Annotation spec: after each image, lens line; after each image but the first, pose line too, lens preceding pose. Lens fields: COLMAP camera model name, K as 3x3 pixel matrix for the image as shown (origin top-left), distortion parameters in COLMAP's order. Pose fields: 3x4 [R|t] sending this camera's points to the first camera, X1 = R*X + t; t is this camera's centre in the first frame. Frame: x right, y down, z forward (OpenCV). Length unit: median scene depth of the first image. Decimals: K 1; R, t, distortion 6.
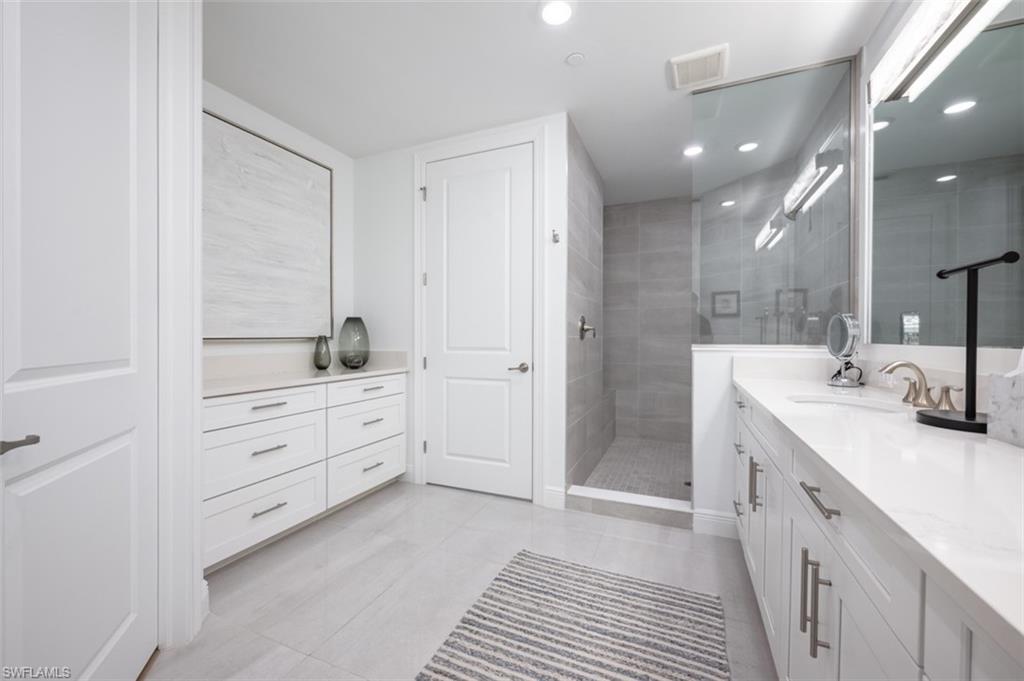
lens RADIAL K [[401.0, 0, 508.0], [0, 401.0, 341.5], [0, 0, 1]] dist [0.000153, 0.000001]
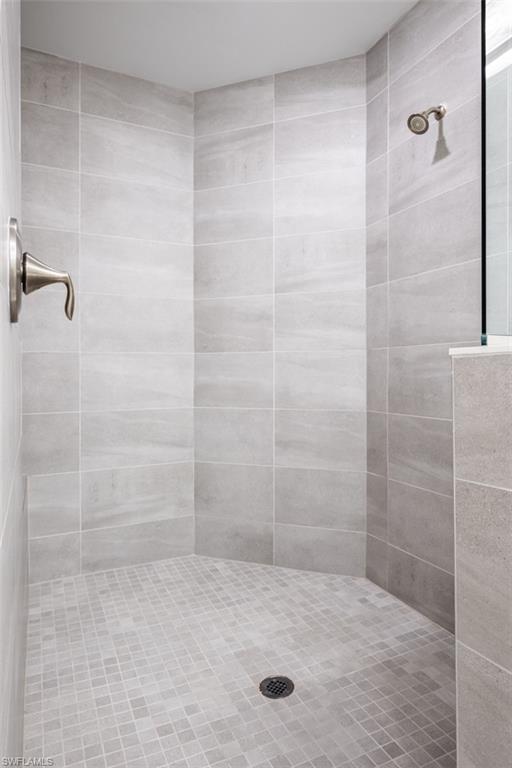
lens RADIAL K [[467.5, 0, 254.5], [0, 467.5, 379.1], [0, 0, 1]] dist [0.001614, 0.001429]
pose [[0.654419, -0.005570, 0.756112, 0.051142], [0.007656, 0.999970, 0.000740, 0.020109], [-0.756094, 0.005304, 0.654442, 0.511311]]
